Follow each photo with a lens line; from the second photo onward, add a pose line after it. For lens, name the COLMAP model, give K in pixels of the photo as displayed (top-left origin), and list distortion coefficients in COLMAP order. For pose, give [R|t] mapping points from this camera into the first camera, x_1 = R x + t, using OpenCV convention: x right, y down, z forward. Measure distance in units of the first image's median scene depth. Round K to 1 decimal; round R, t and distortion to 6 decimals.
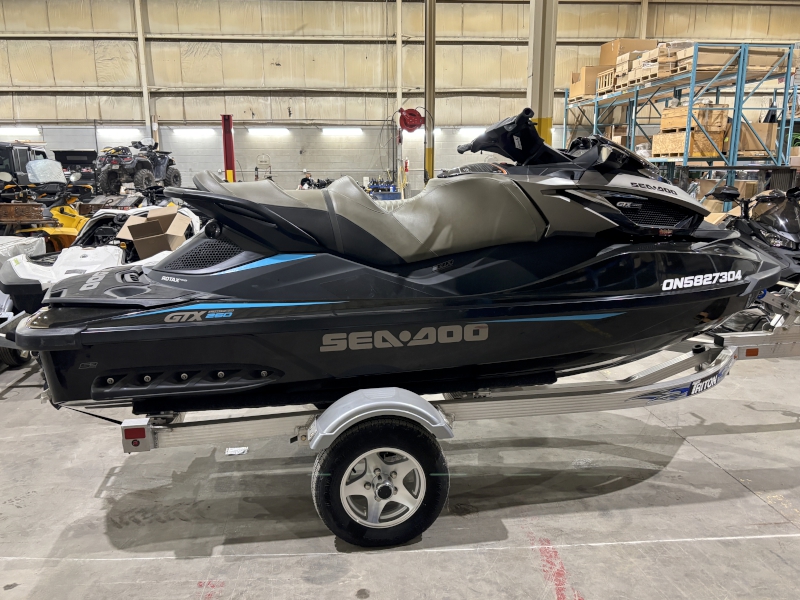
lens RADIAL K [[652.6, 0, 400.0], [0, 652.6, 300.0], [0, 0, 1]] dist [0.016893, -0.001727]
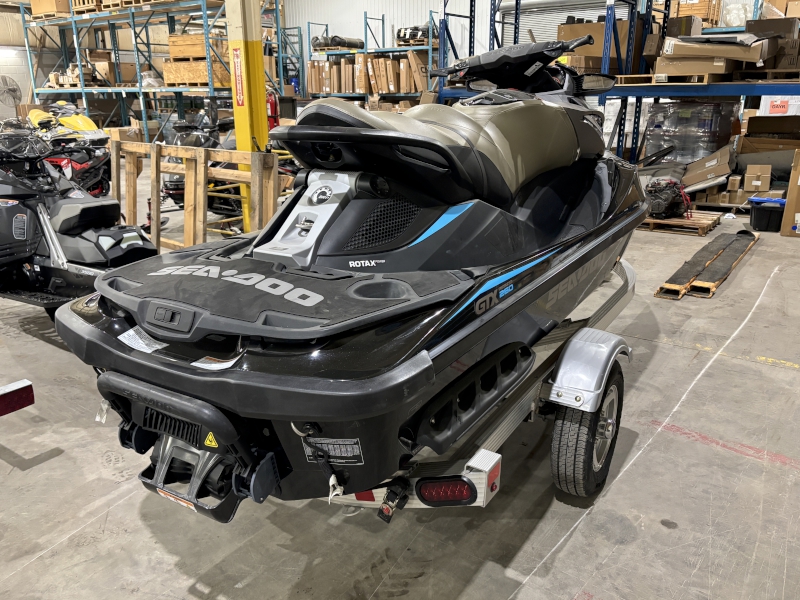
lens RADIAL K [[652.6, 0, 400.0], [0, 652.6, 300.0], [0, 0, 1]] dist [0.016893, -0.001727]
pose [[0.666554, -0.226369, 0.710256, -0.151262], [0.155545, 0.974041, 0.164466, -0.018644], [-0.729048, 0.000851, 0.684462, 0.094123]]
